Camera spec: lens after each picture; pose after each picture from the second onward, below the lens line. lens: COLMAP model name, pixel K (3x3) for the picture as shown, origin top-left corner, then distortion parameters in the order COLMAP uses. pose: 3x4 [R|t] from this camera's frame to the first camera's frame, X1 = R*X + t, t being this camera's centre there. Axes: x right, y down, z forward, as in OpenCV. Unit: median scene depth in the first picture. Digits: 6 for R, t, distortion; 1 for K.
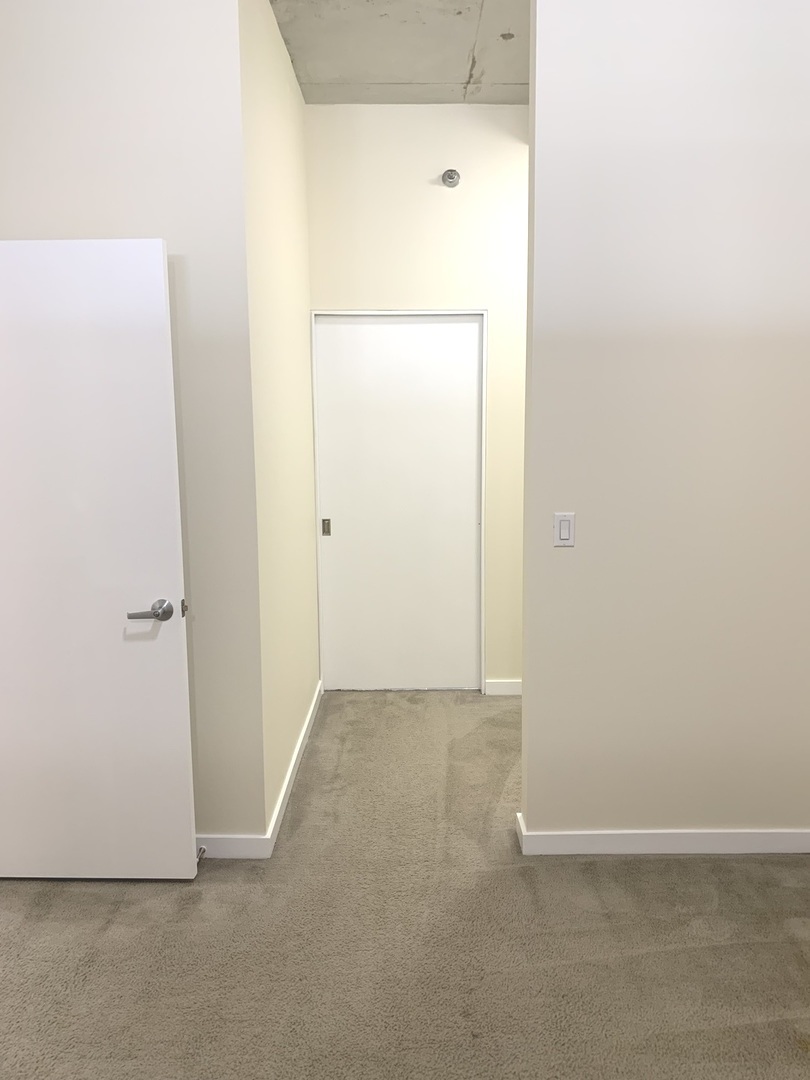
lens RADIAL K [[825.1, 0, 406.1], [0, 825.1, 531.3], [0, 0, 1]] dist [0.012801, -0.013652]
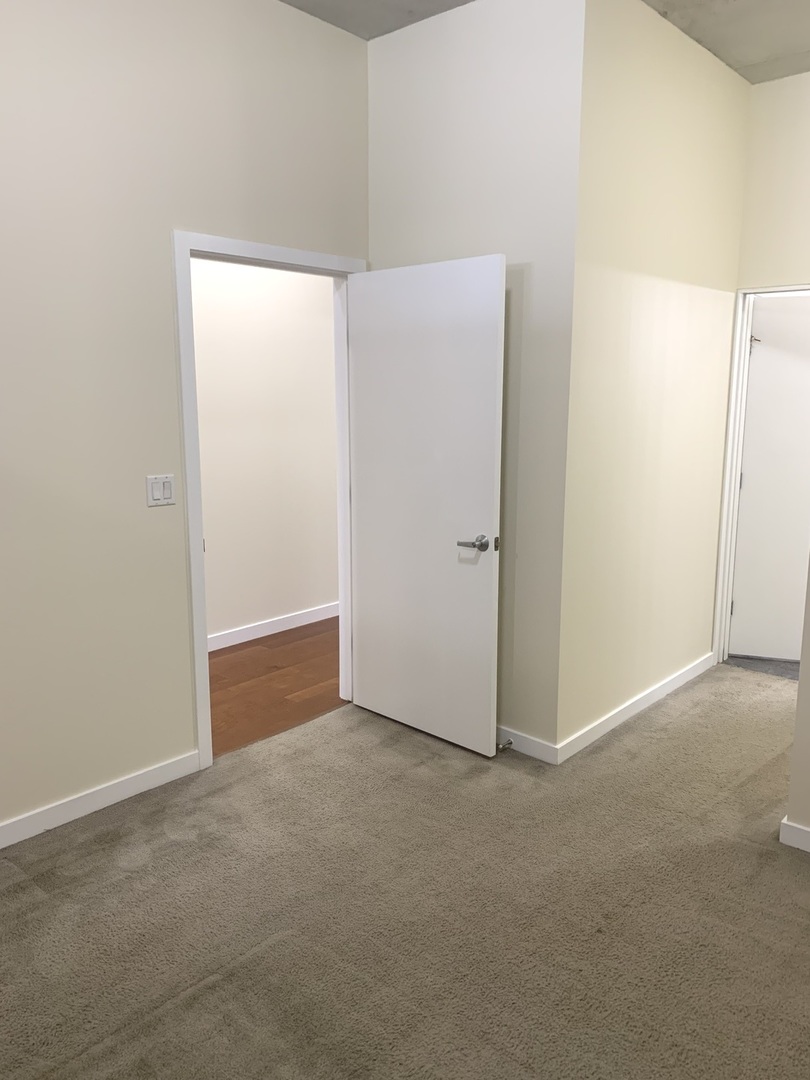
lens RADIAL K [[825.1, 0, 406.1], [0, 825.1, 531.3], [0, 0, 1]] dist [0.012801, -0.013652]
pose [[0.739239, 0.120183, -0.662632, 0.461224], [-0.102155, 0.992573, 0.066061, 0.004065], [0.665650, 0.018856, 0.746026, -0.043515]]
